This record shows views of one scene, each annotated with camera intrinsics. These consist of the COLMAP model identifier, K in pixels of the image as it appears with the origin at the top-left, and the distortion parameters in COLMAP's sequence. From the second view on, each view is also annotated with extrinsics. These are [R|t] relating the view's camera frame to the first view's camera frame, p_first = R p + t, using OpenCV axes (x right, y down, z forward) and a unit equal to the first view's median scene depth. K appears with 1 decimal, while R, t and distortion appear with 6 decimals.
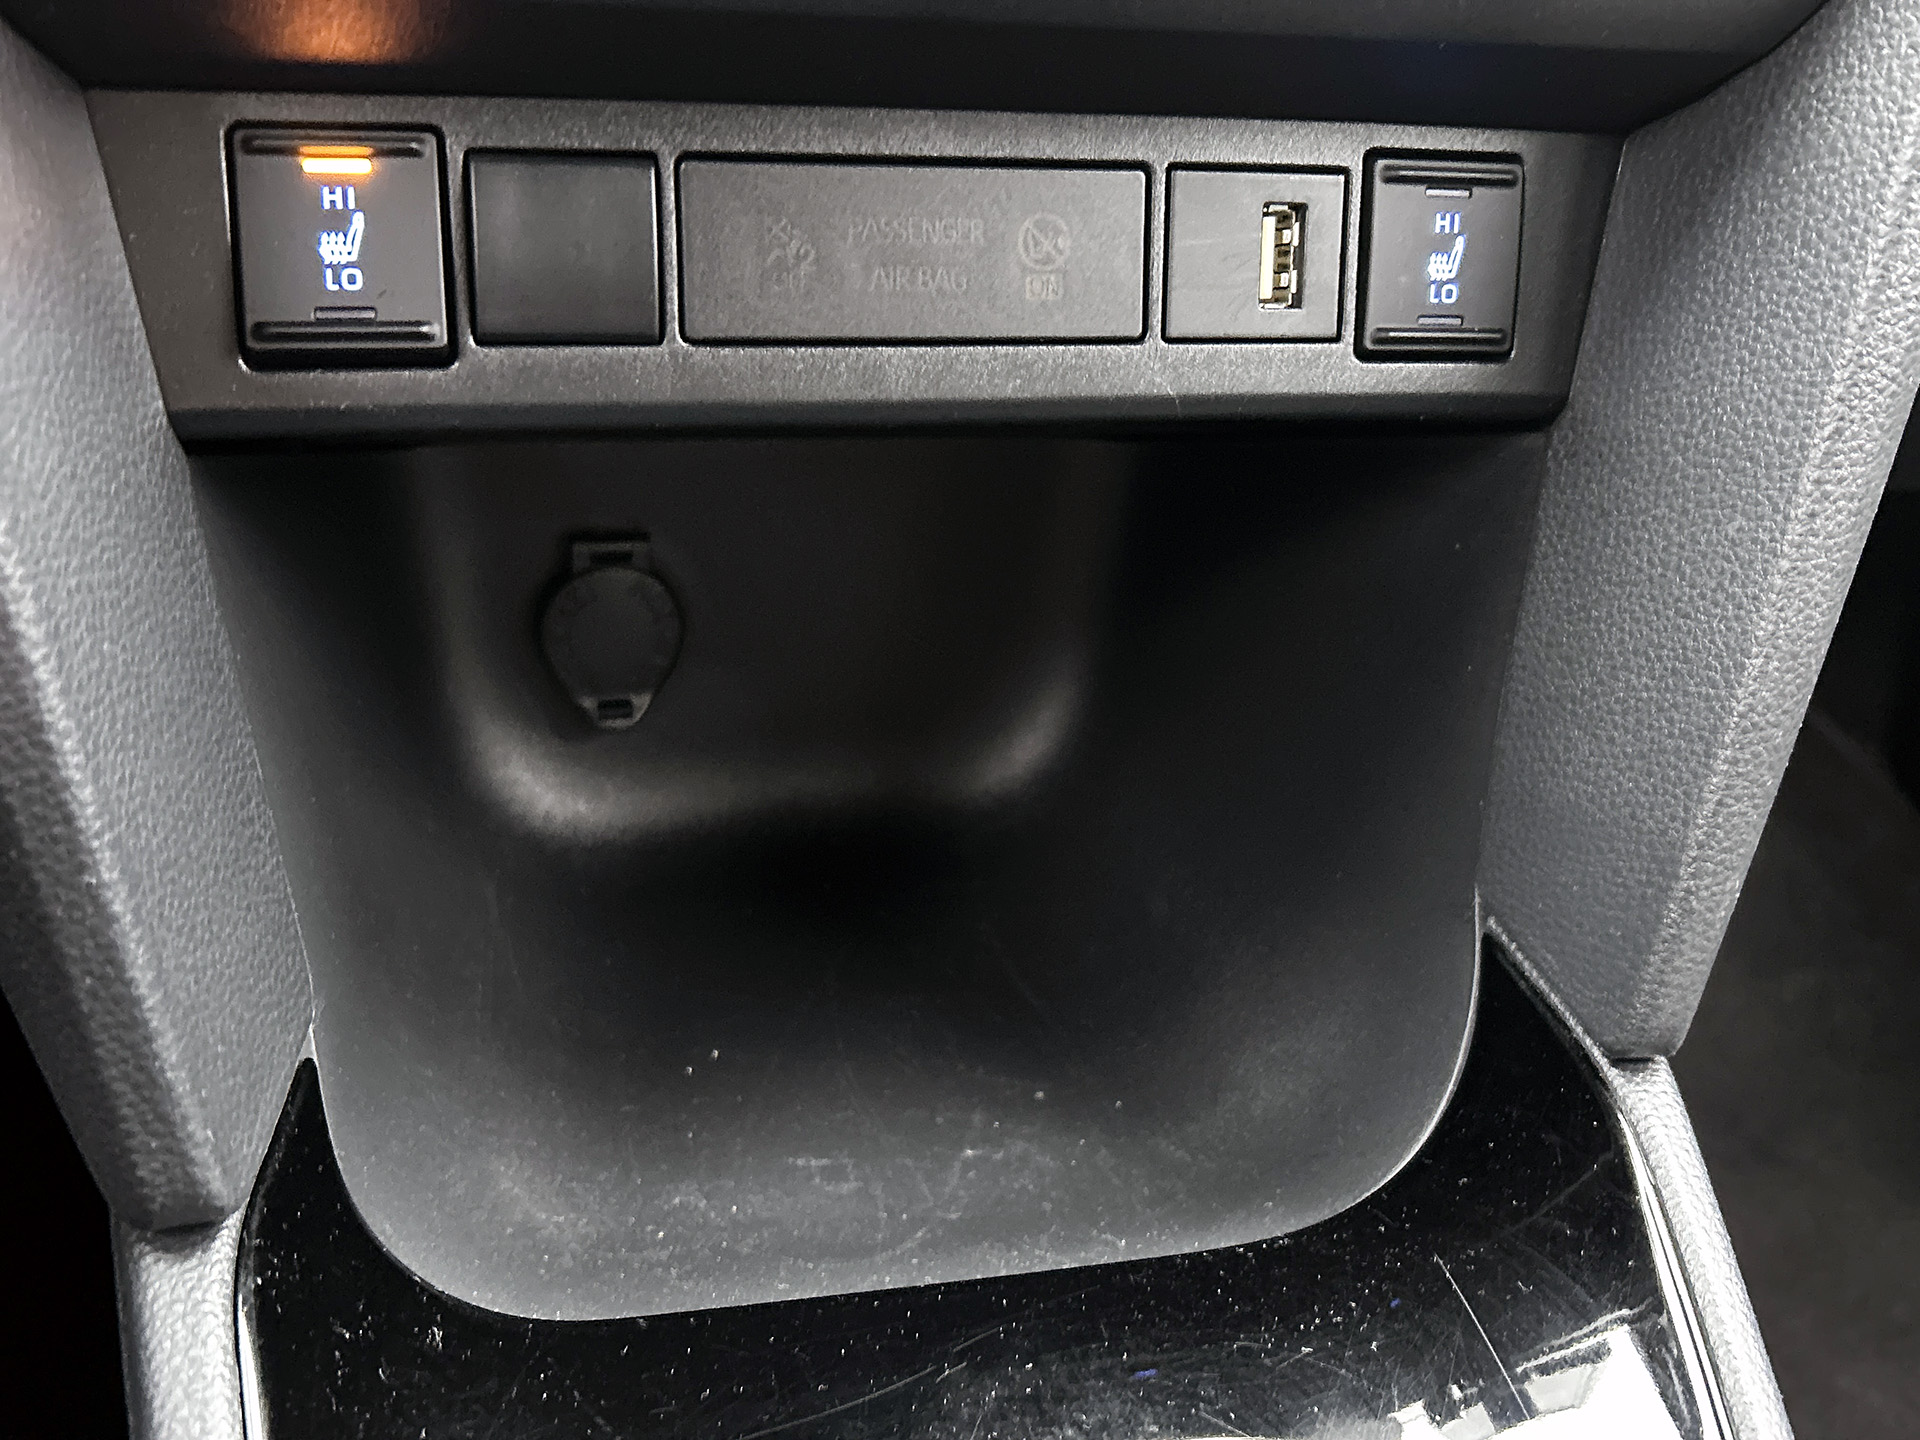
lens RADIAL K [[1874.6, 0, 966.1], [0, 1874.6, 706.2], [0, 0, 1]] dist [0.017793, -0.013697]
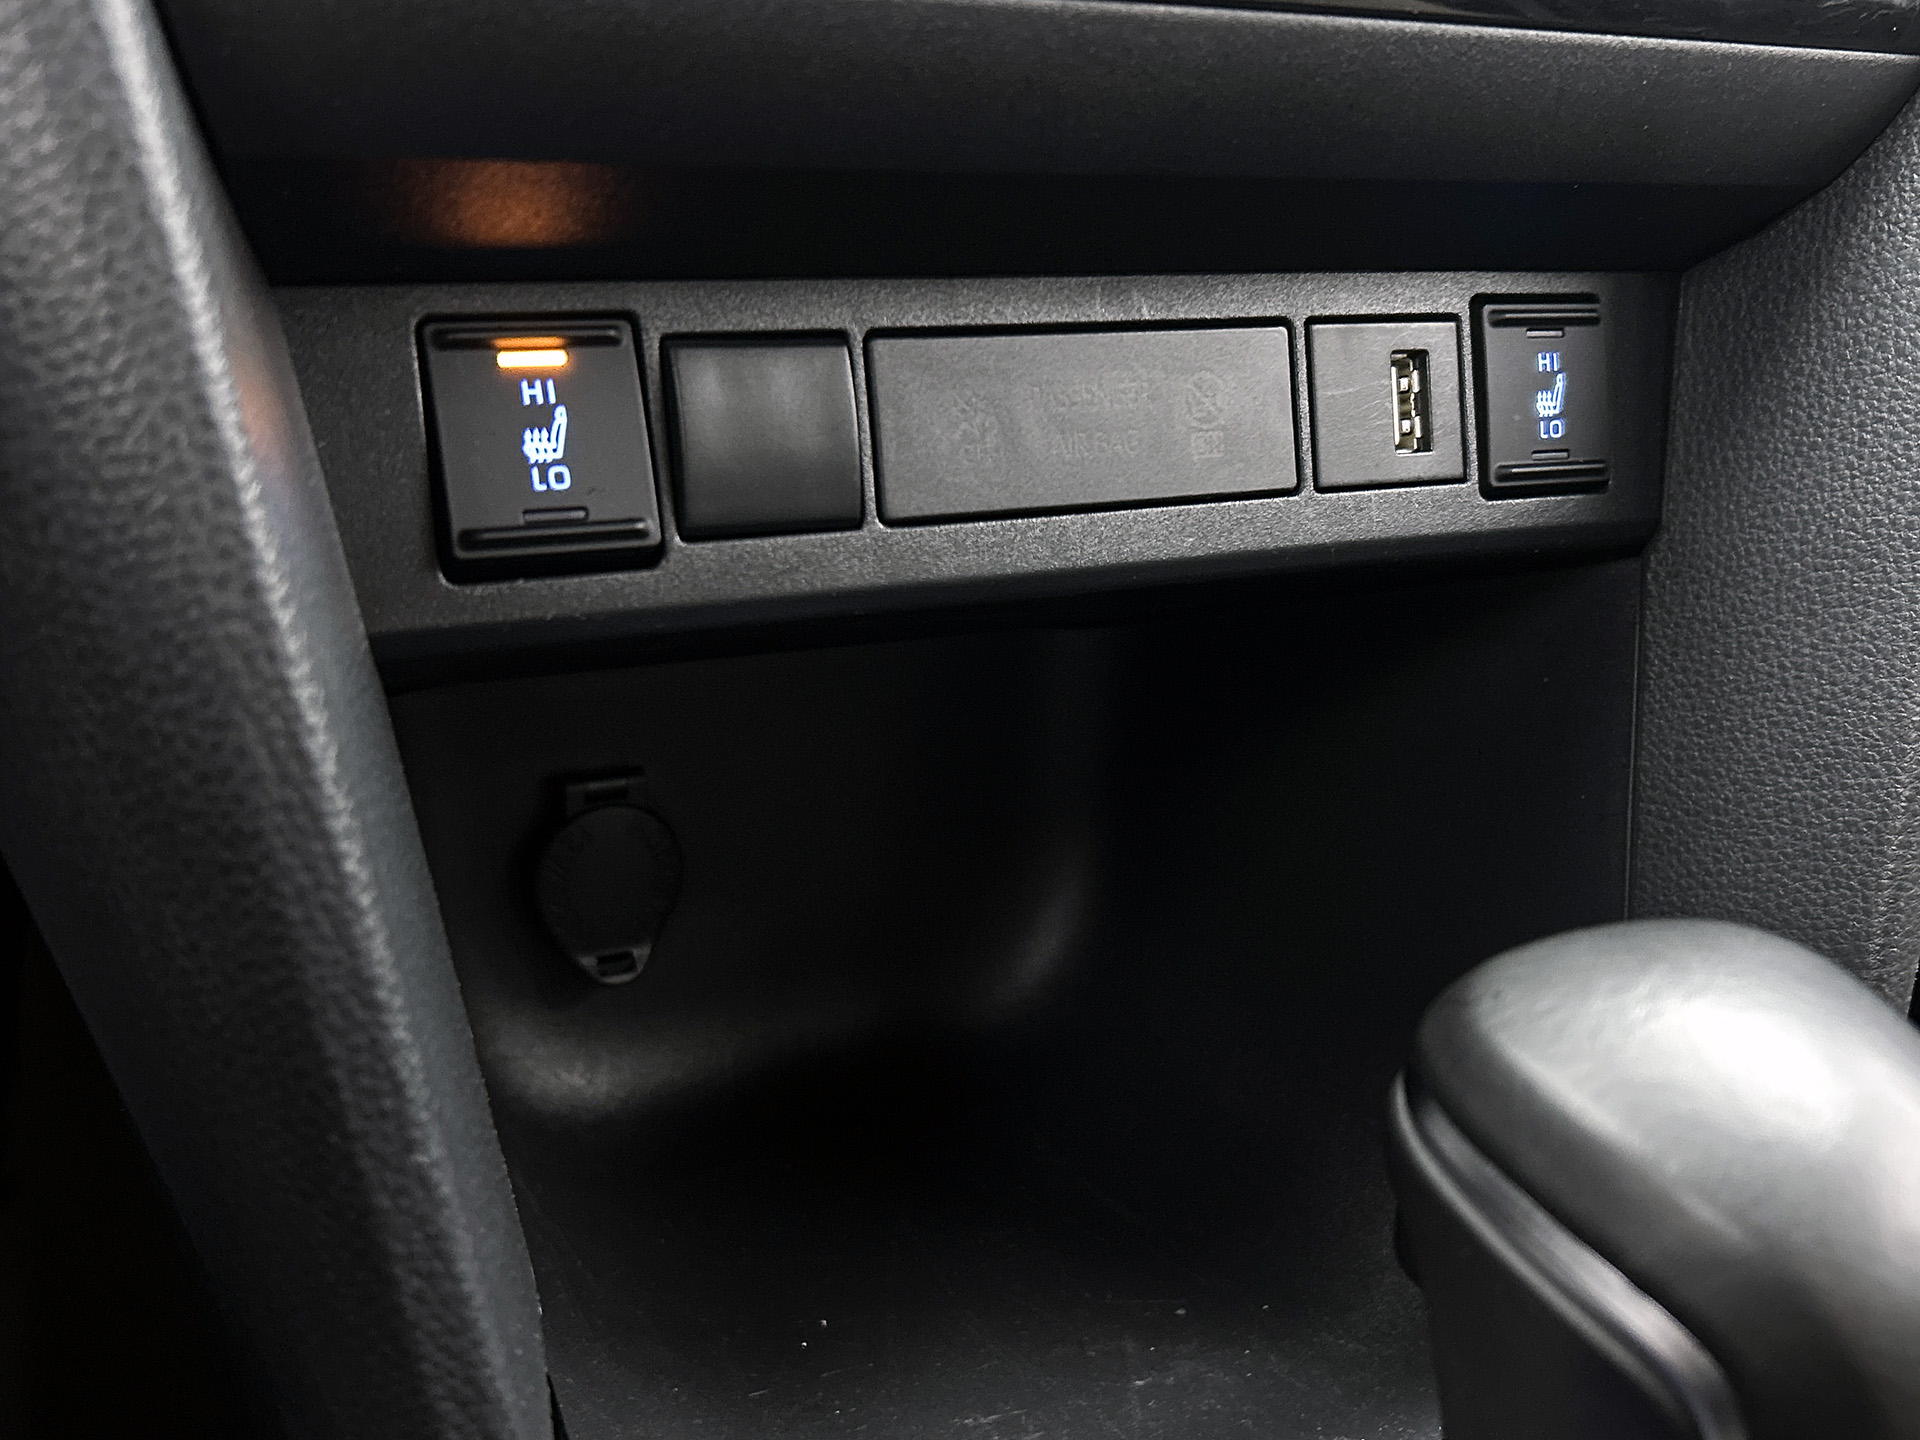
lens RADIAL K [[1950.9, 0, 982.8], [0, 1950.9, 717.1], [0, 0, 1]] dist [0.112748, -0.245988]
pose [[0.974043, -0.097483, 0.204297, -0.299689], [0.122741, 0.985774, -0.114824, 0.022449], [-0.190197, 0.136919, 0.972151, 0.035985]]
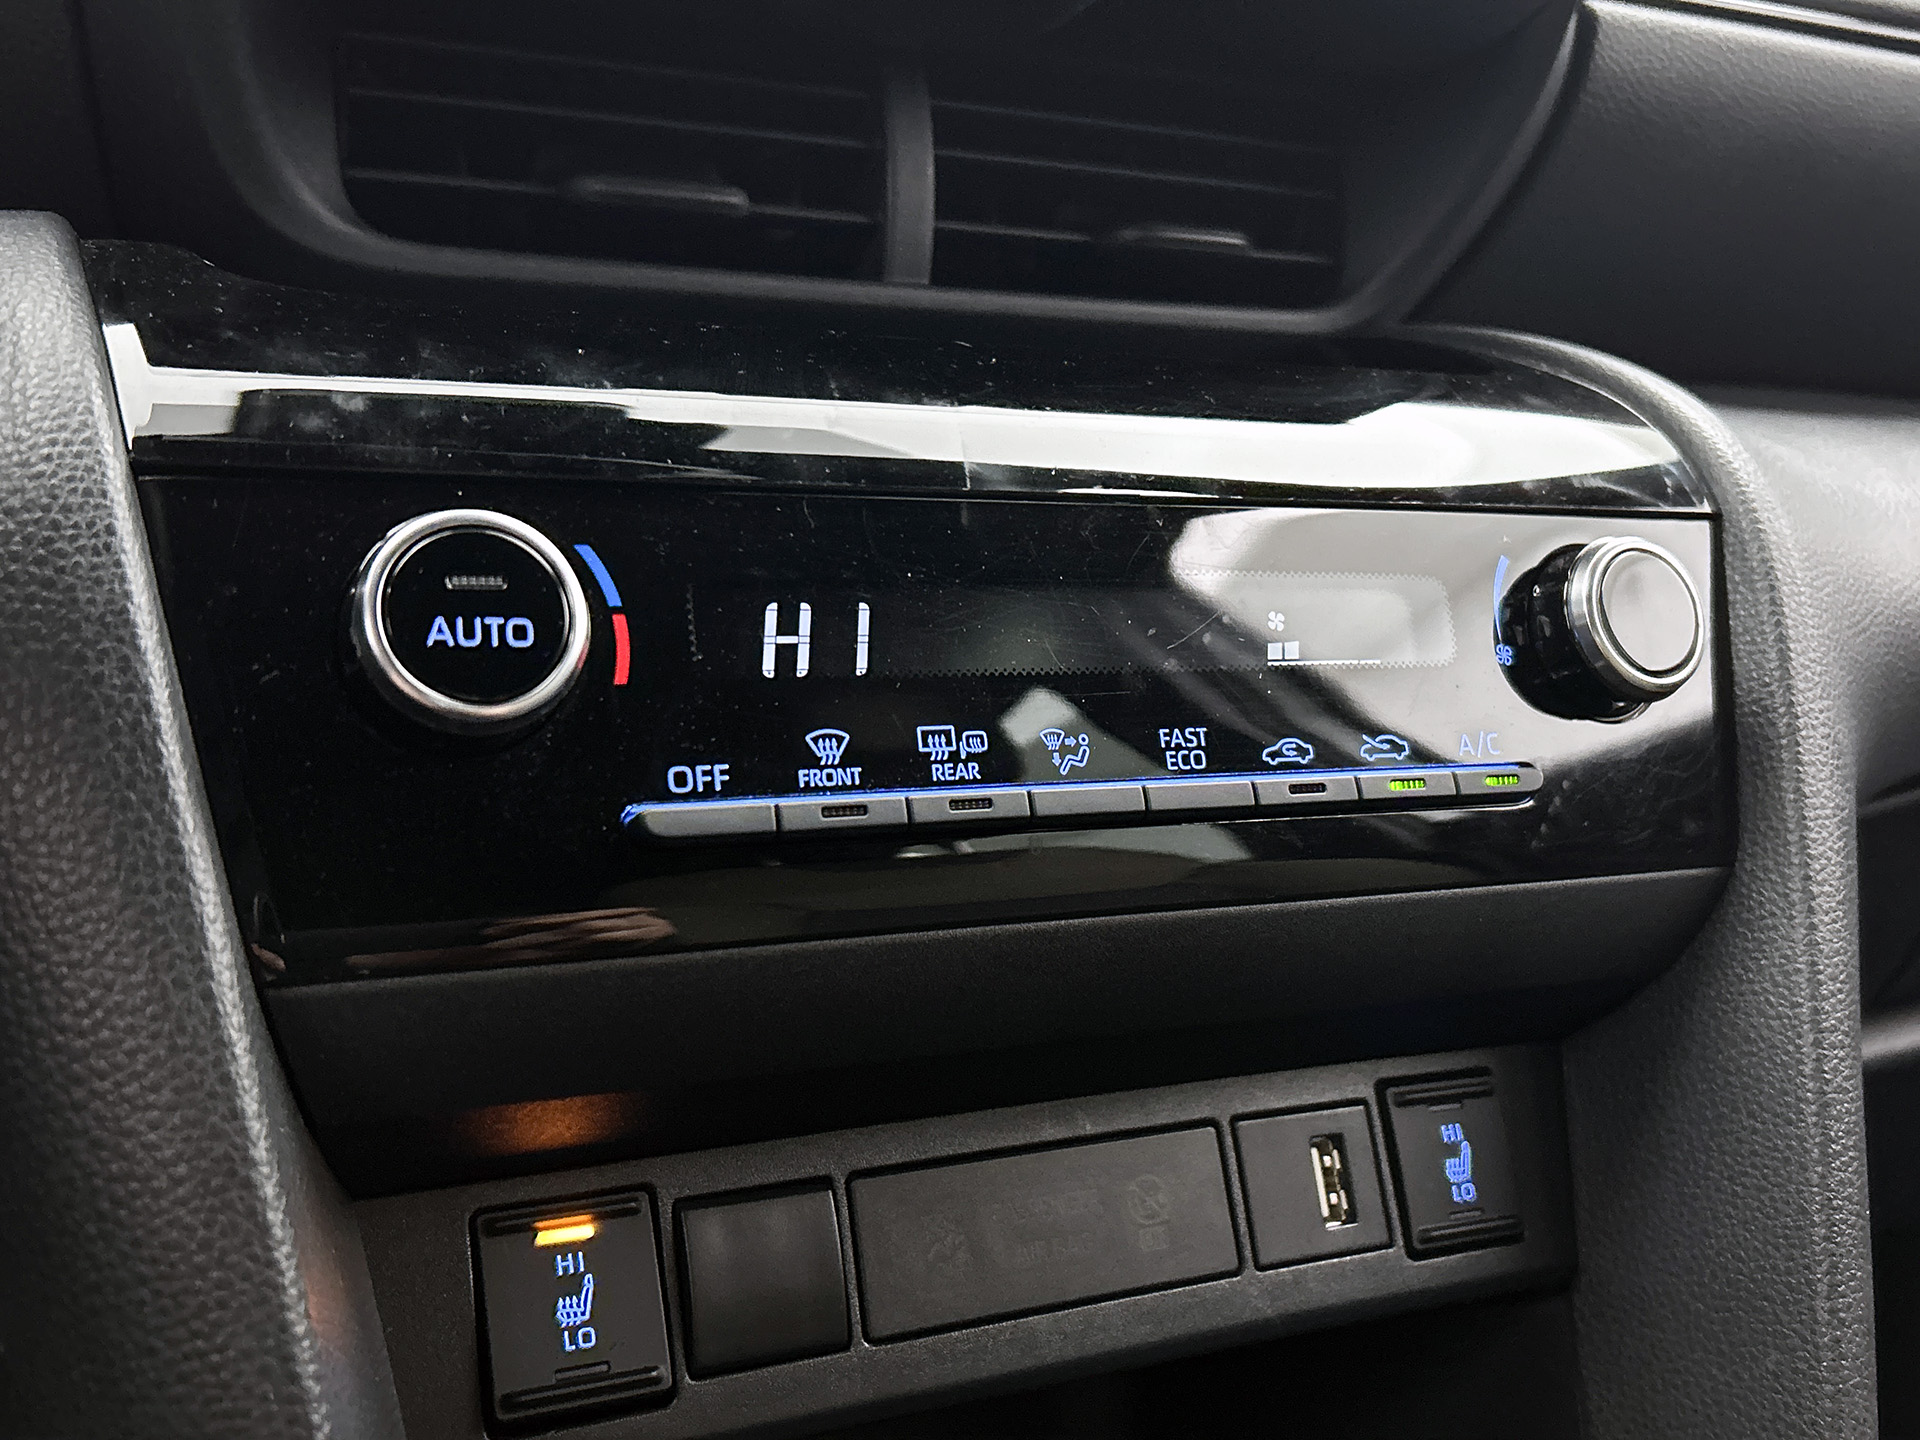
lens RADIAL K [[1874.6, 0, 966.1], [0, 1874.6, 706.2], [0, 0, 1]] dist [0.017793, -0.013697]
pose [[0.976553, -0.097179, 0.192097, -0.257413], [0.171703, 0.889847, -0.422717, -0.049383], [-0.129858, 0.445789, 0.885669, -0.138648]]
